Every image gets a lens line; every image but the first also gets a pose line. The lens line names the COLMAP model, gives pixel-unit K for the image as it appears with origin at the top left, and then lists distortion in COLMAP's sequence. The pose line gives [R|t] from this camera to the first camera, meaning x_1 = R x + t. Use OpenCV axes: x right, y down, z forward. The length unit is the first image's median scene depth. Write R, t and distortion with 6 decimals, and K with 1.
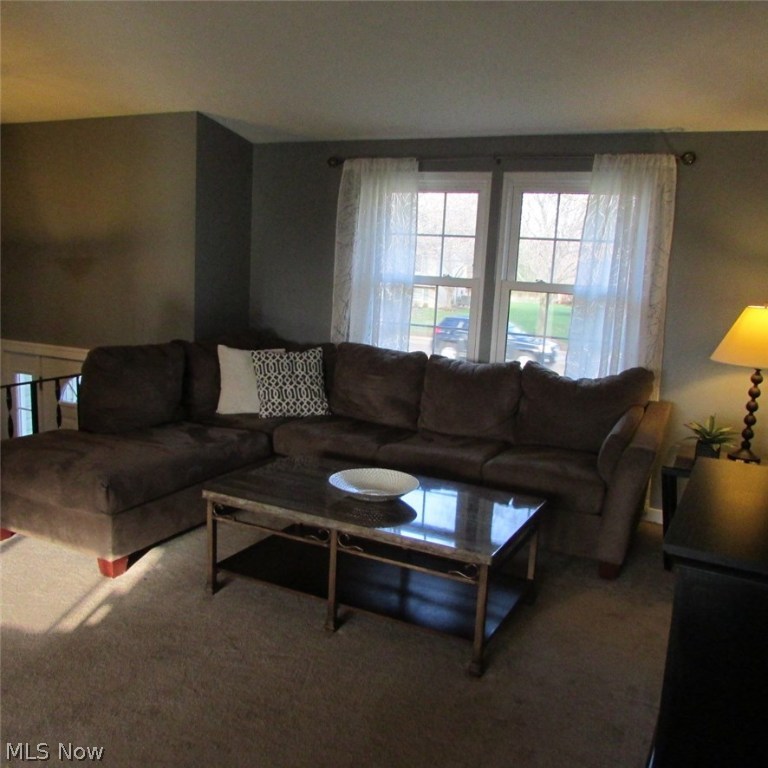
lens RADIAL K [[734.4, 0, 384.0], [0, 734.4, 384.0], [0, 0, 1]] dist [0.002904, -0.000534]
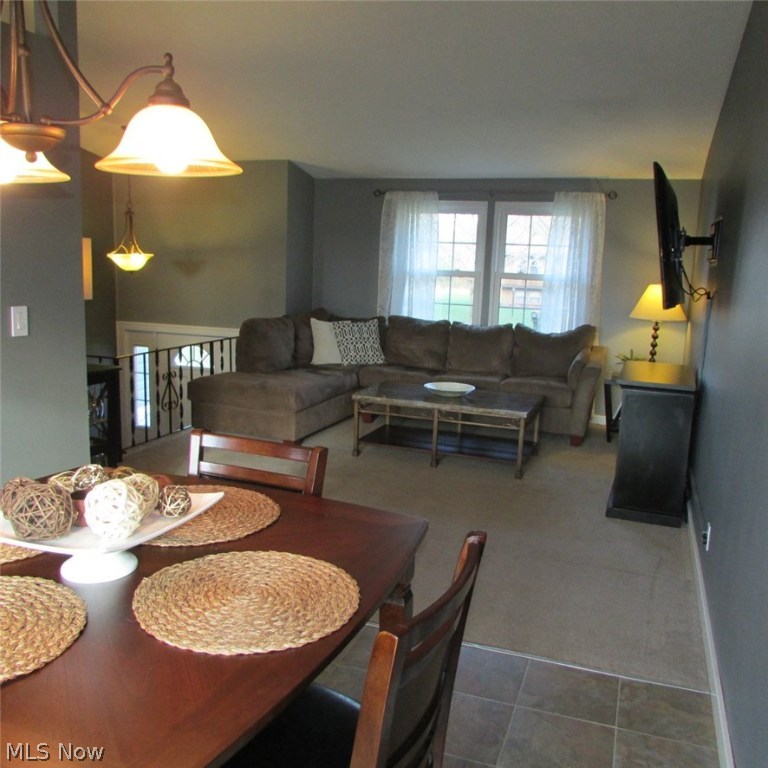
lens RADIAL K [[734.4, 0, 384.0], [0, 734.4, 384.0], [0, 0, 1]] dist [0.002904, -0.000534]
pose [[0.993815, -0.030444, 0.106798, -0.246042], [0.029928, 0.999531, 0.006431, 0.076170], [-0.106943, -0.003195, 0.994260, -0.505060]]
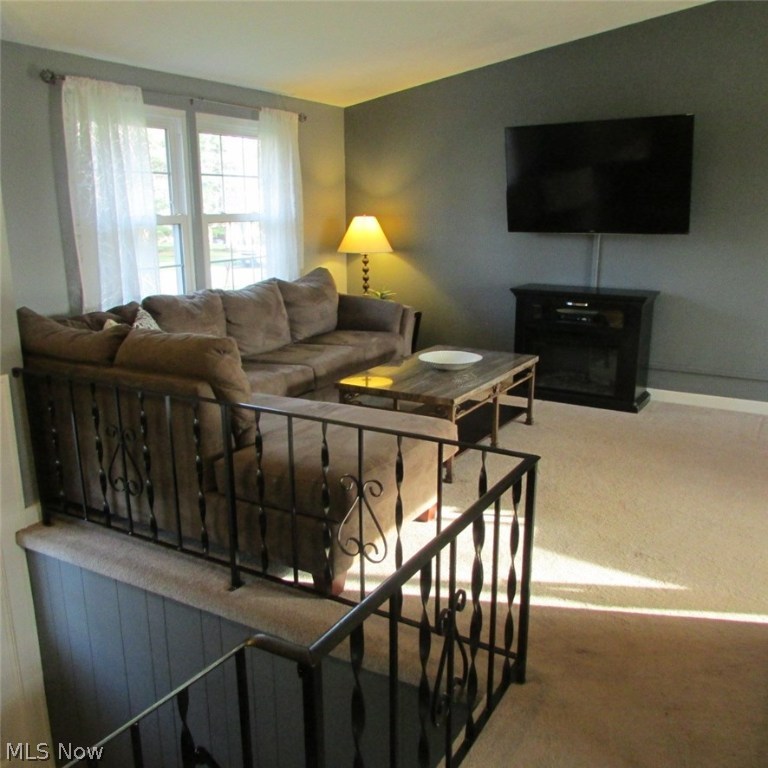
lens RADIAL K [[734.4, 0, 384.0], [0, 734.4, 384.0], [0, 0, 1]] dist [0.002904, -0.000534]
pose [[0.067268, -0.288537, 0.955103, -0.964772], [0.175867, 0.945712, 0.273314, -0.158602], [-0.982113, 0.149586, 0.114360, 0.670134]]
